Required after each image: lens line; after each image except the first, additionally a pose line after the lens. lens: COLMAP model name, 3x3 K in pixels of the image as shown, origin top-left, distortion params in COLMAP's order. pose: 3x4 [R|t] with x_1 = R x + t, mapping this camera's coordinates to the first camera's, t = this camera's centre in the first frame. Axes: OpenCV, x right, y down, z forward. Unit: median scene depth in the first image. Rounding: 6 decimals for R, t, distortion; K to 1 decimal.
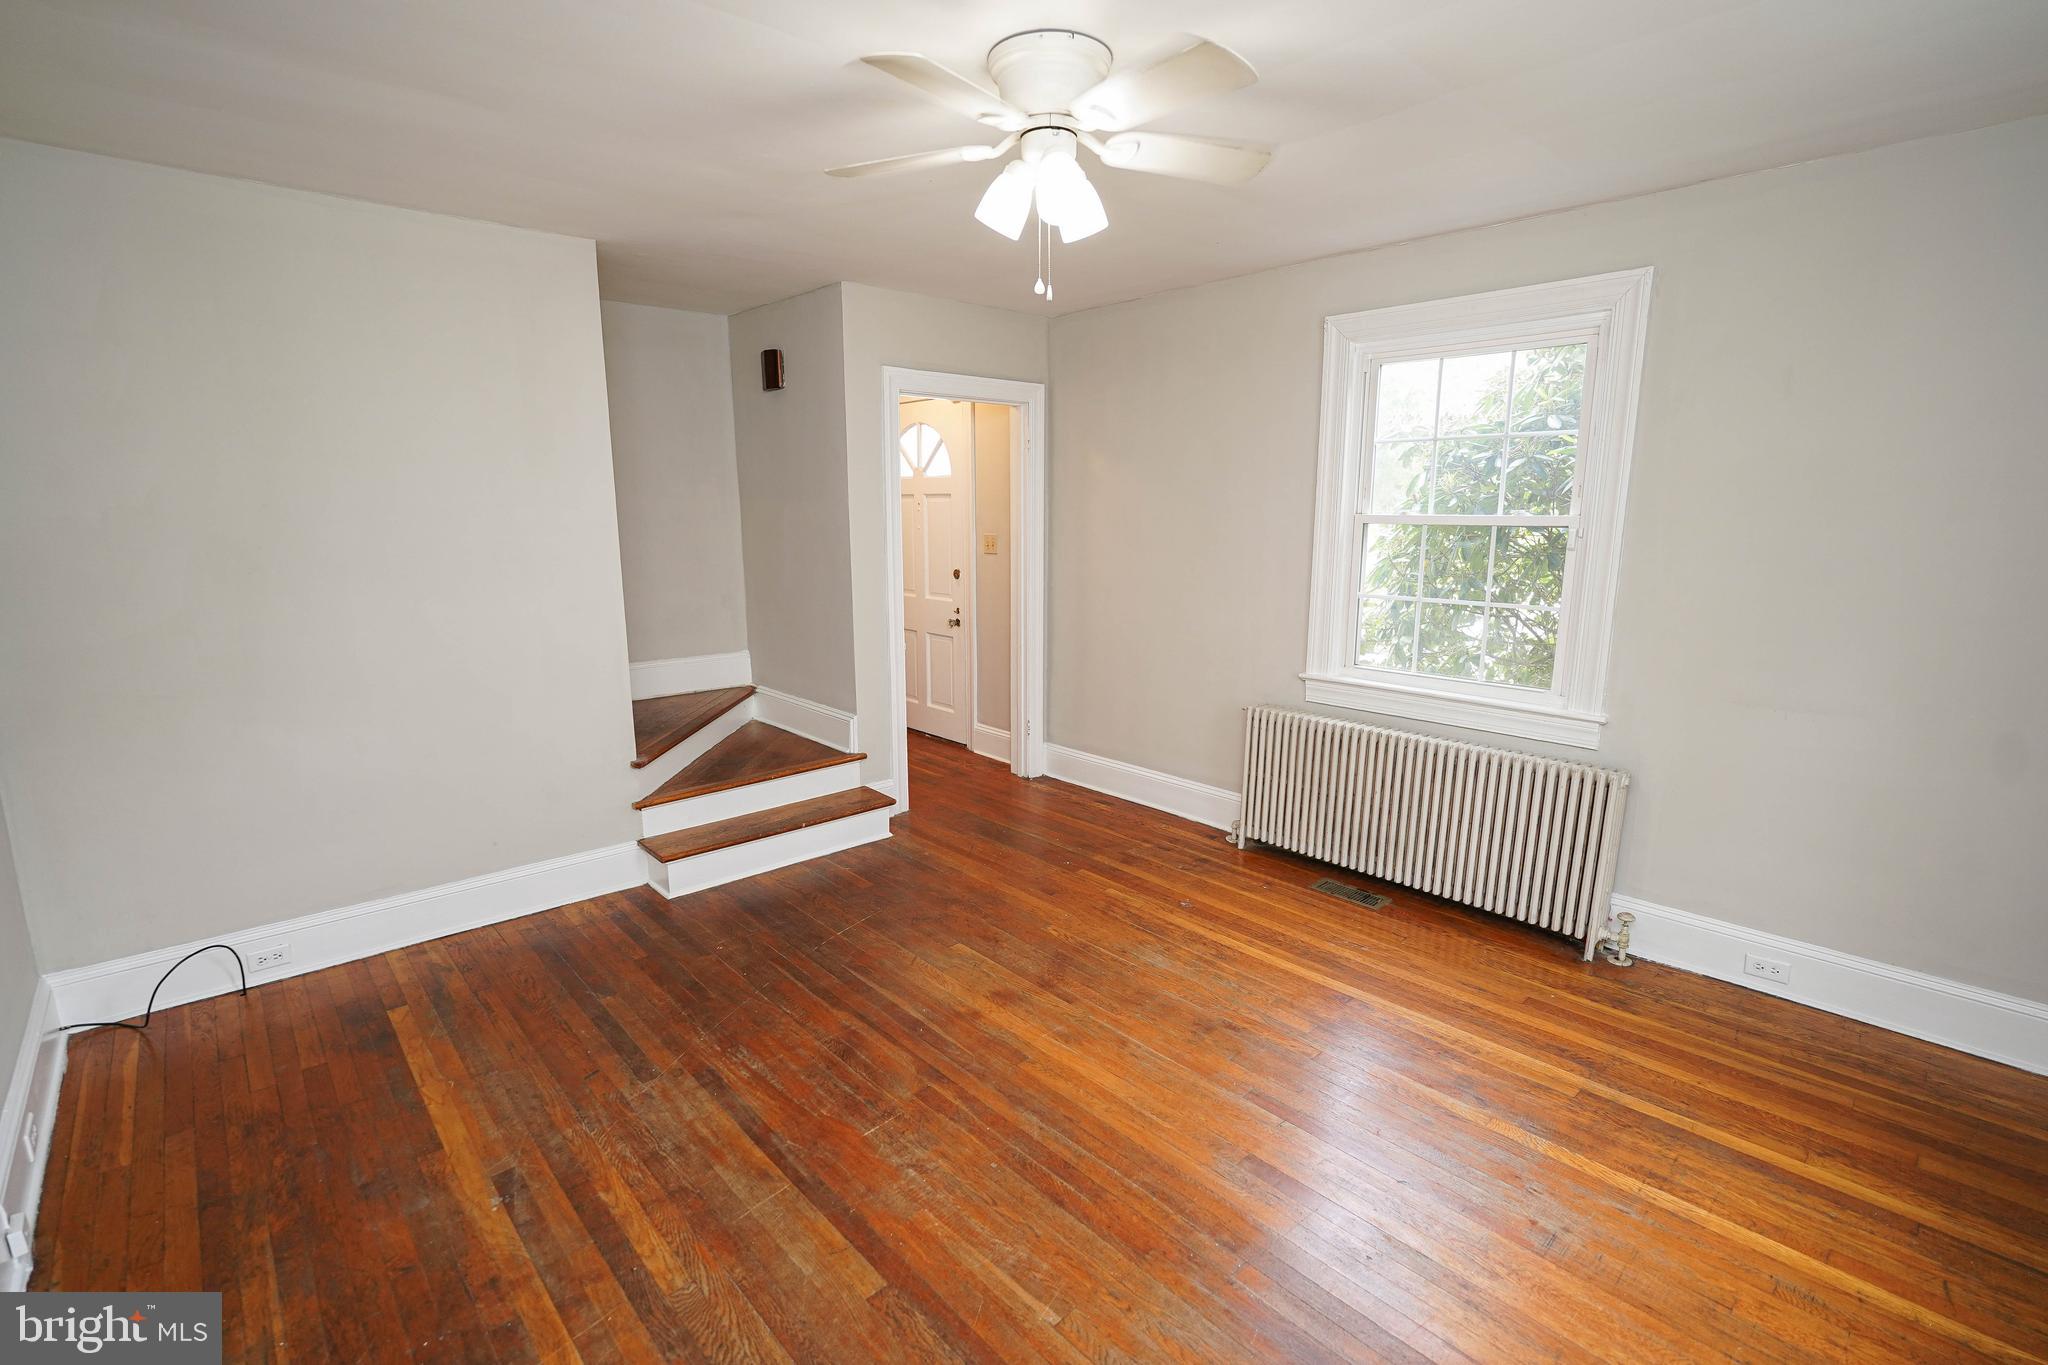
lens RADIAL K [[921.2, 0, 1015.8], [0, 921.2, 688.5], [0, 0, 1]] dist [-0.015850, -0.000213]
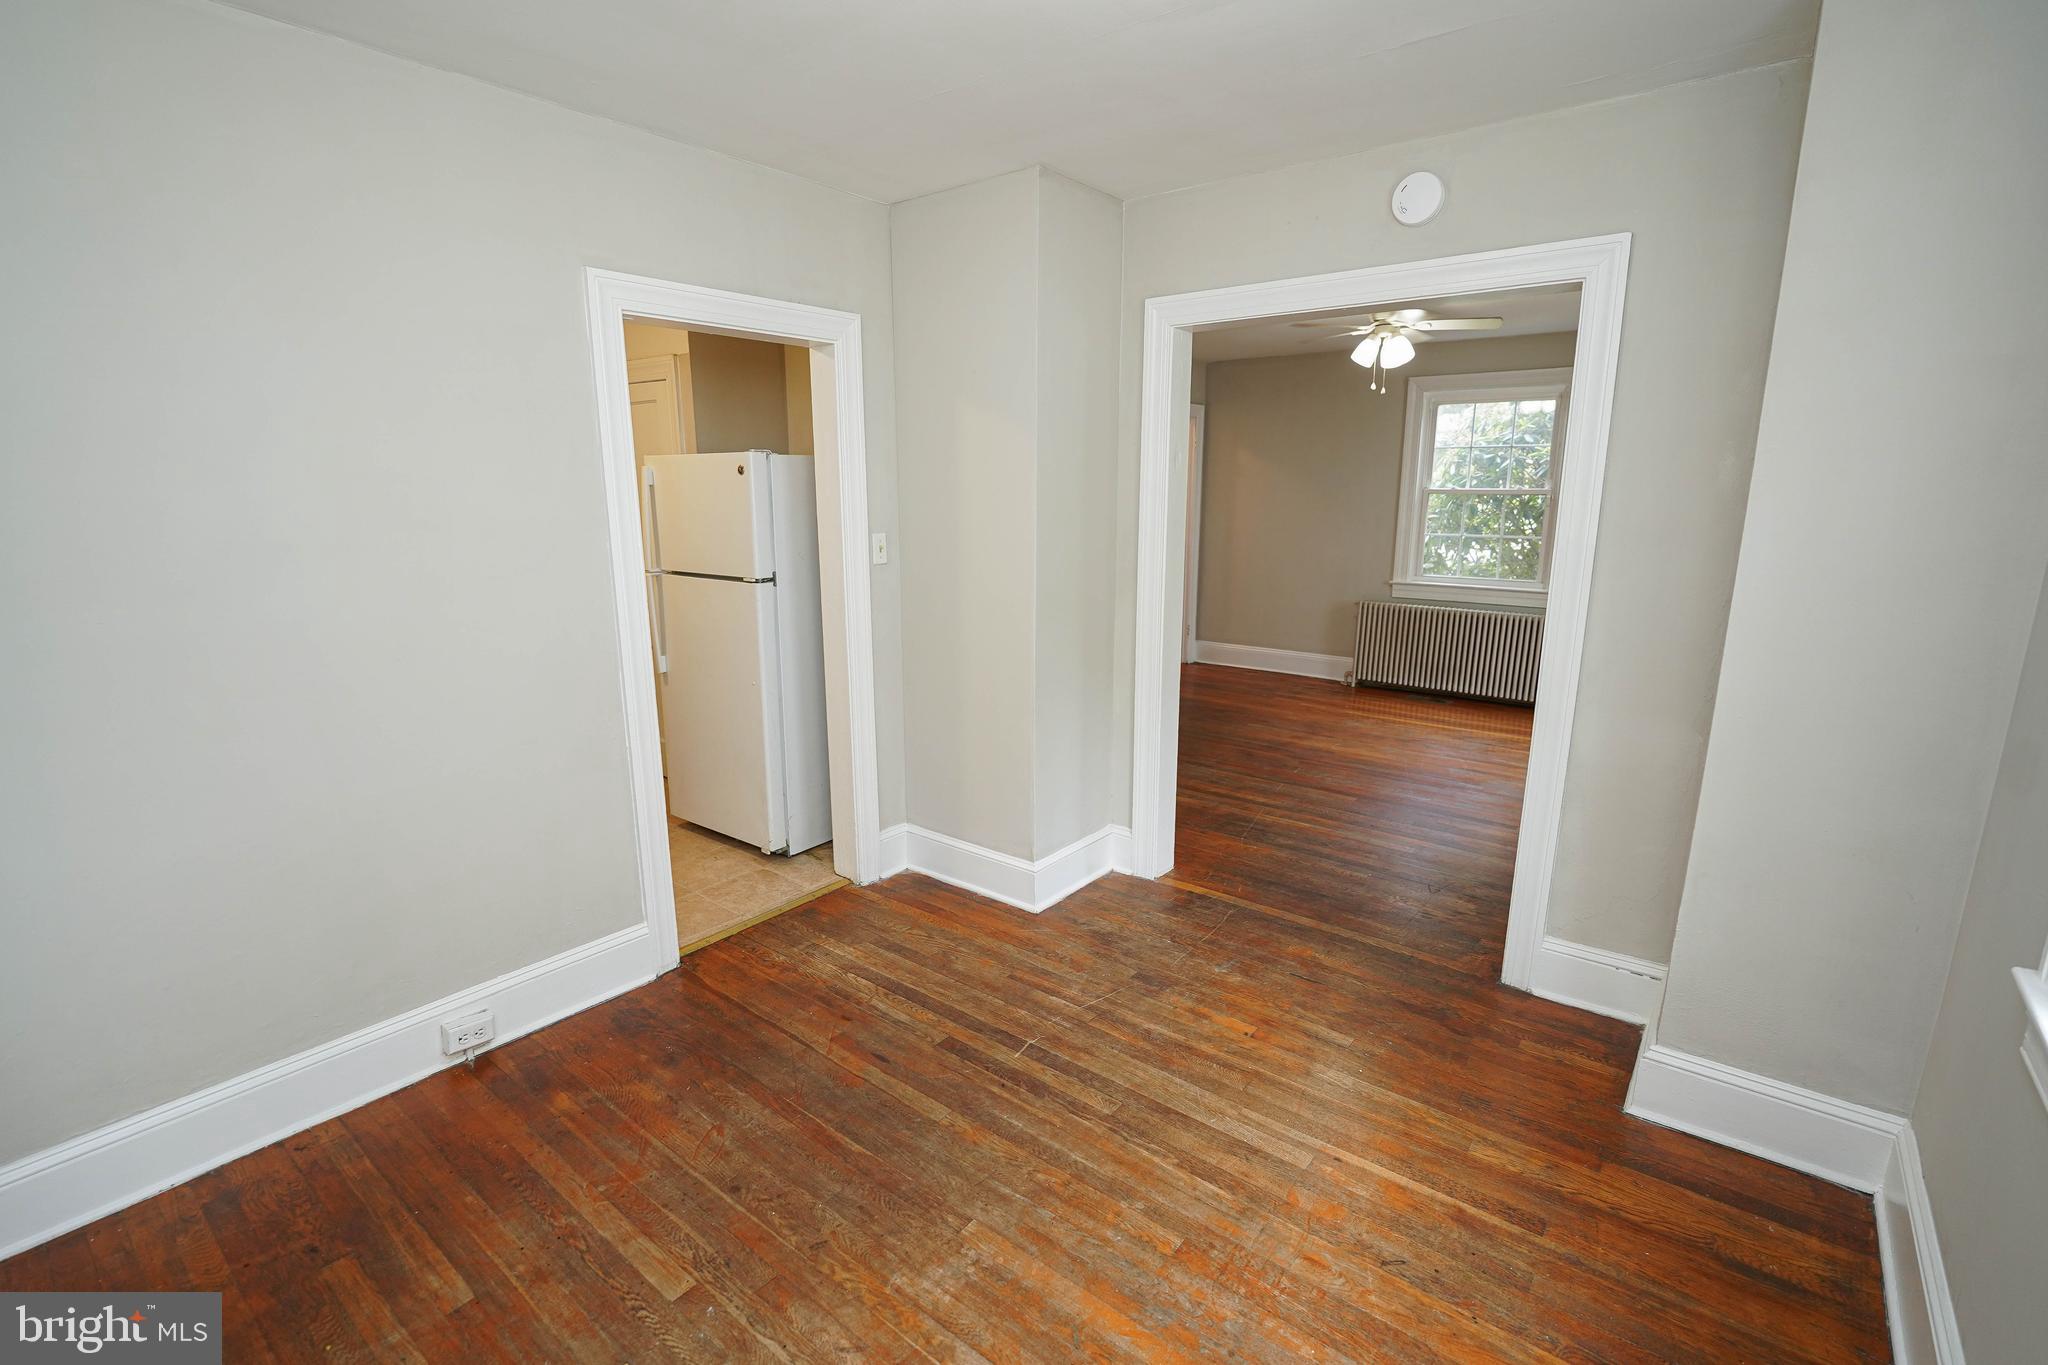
lens RADIAL K [[918.1, 0, 1028.6], [0, 918.1, 678.7], [0, 0, 1]] dist [-0.001971, -0.000283]
pose [[0.985970, -0.031059, 0.164008, -0.860259], [0.029273, 0.999483, 0.013293, 0.164873], [-0.164336, -0.008306, 0.986369, -0.786936]]
